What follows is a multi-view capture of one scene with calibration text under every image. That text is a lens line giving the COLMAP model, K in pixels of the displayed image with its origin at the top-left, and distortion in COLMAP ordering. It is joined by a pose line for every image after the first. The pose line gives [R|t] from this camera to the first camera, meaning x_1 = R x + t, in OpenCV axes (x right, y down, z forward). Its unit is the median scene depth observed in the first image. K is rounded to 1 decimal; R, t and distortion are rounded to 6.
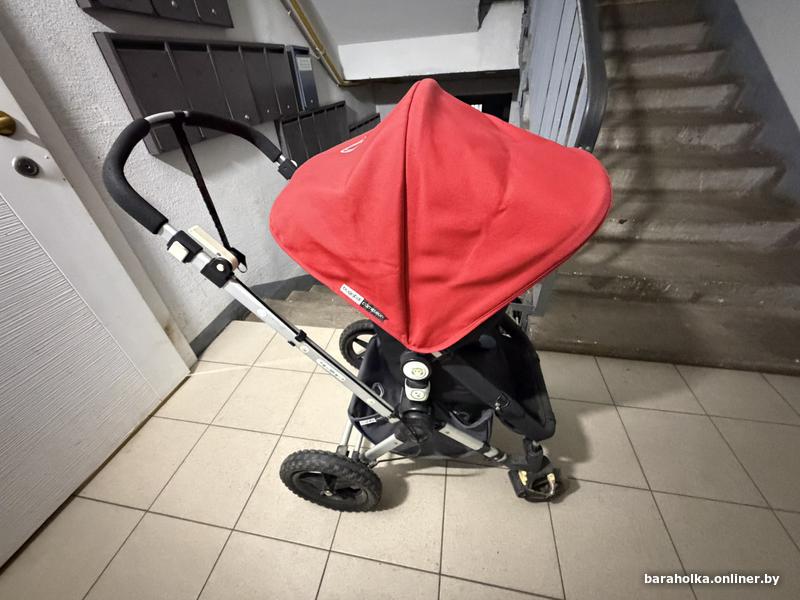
lens RADIAL K [[317.7, 0, 398.0], [0, 317.7, 298.9], [0, 0, 1]] dist [-0.001136, -0.000140]
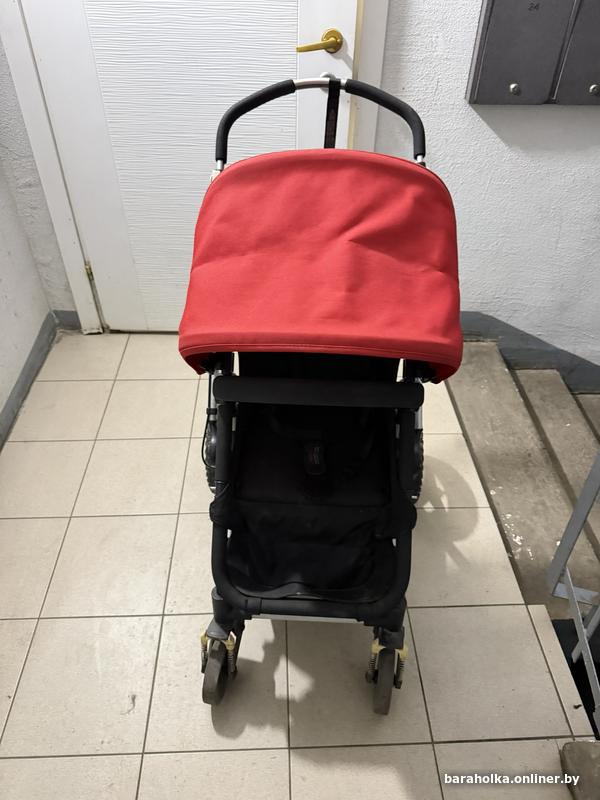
lens RADIAL K [[574.7, 0, 299.4], [0, 574.7, 397.7], [0, 0, 1]] dist [0.001613, -0.009853]
pose [[0.212680, 0.692284, -0.689573, 0.797625], [-0.593586, 0.652112, 0.471600, -0.502348], [0.776160, 0.309021, 0.549620, 0.148466]]
